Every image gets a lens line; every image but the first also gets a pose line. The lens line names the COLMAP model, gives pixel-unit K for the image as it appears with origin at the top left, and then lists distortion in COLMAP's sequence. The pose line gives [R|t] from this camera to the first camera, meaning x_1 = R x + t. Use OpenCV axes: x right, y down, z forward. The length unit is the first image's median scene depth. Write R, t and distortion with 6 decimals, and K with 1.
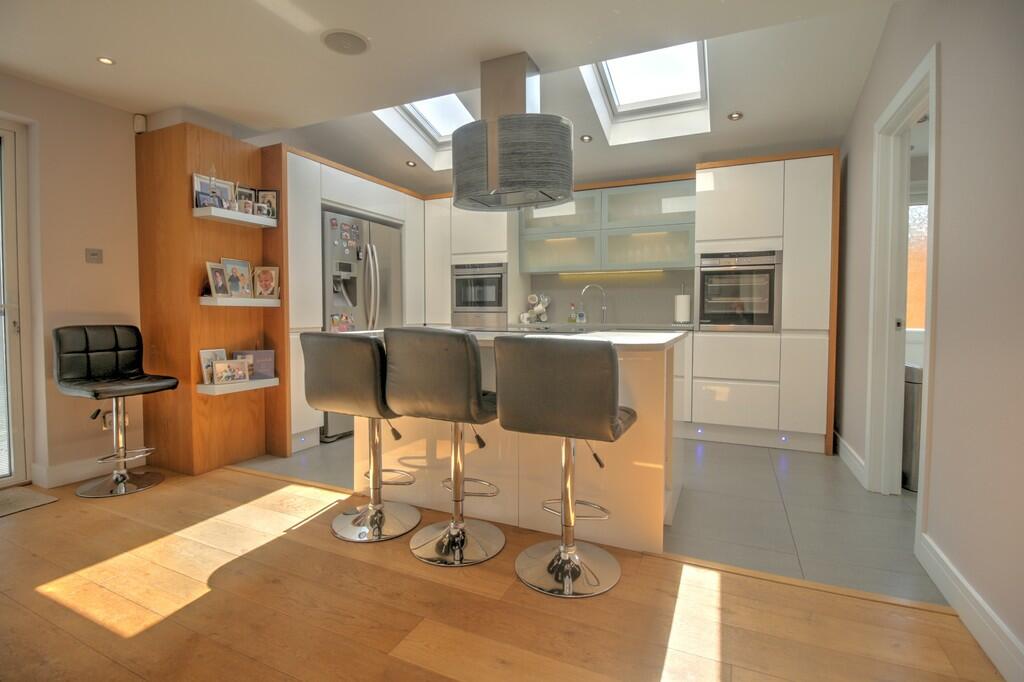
lens RADIAL K [[483.2, 0, 510.6], [0, 483.2, 341.6], [0, 0, 1]] dist [-0.014350, -0.001721]
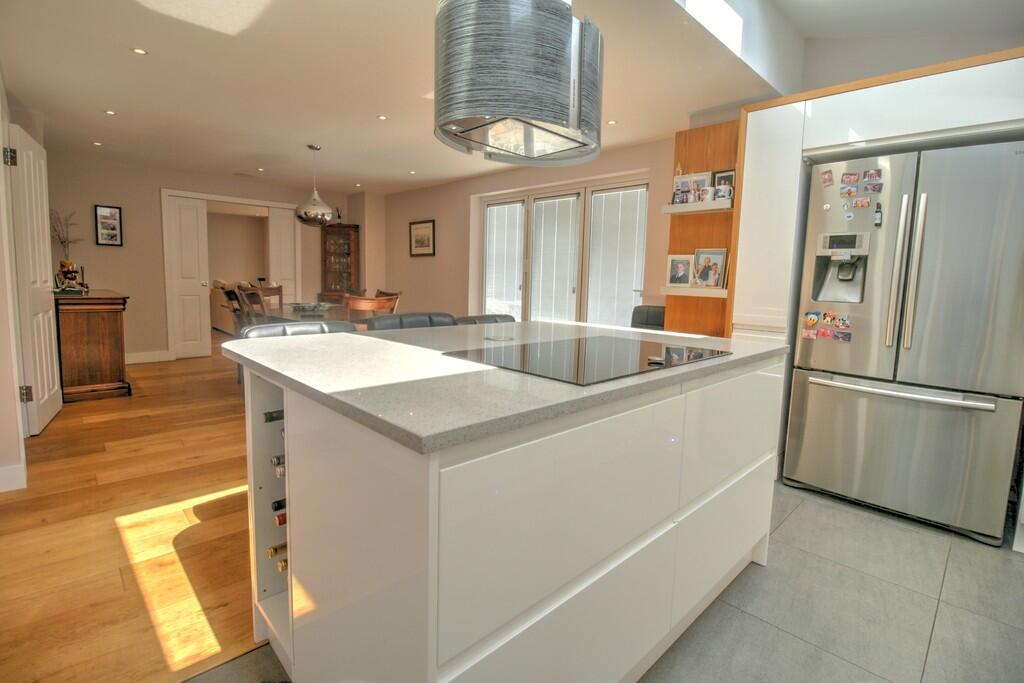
lens RADIAL K [[483.2, 0, 512.7], [0, 483.2, 332.6], [0, 0, 1]] dist [-0.014350, -0.001721]
pose [[-0.365759, 0.095166, -0.925831, 0.474661], [-0.085005, 0.987185, 0.135055, -0.091986], [0.926820, 0.128098, -0.352982, 0.920517]]
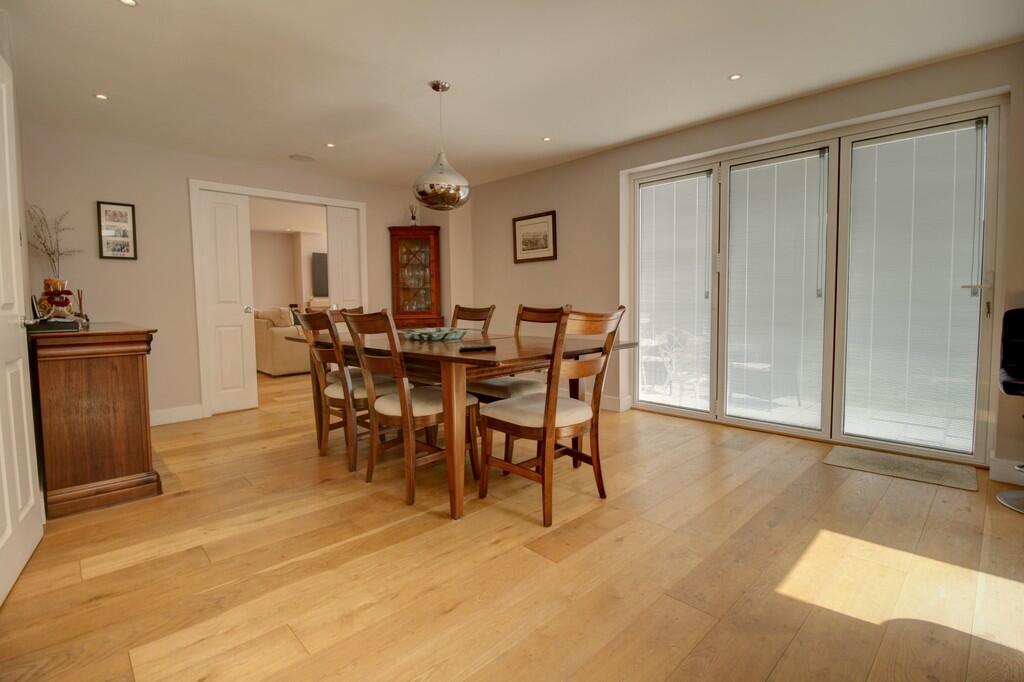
lens RADIAL K [[483.2, 0, 513.4], [0, 483.2, 333.6], [0, 0, 1]] dist [-0.014350, -0.001721]
pose [[-0.362078, 0.072443, -0.929329, 0.195415], [-0.042059, 0.994691, 0.093924, -0.024040], [0.931199, 0.073094, -0.357109, 0.374445]]
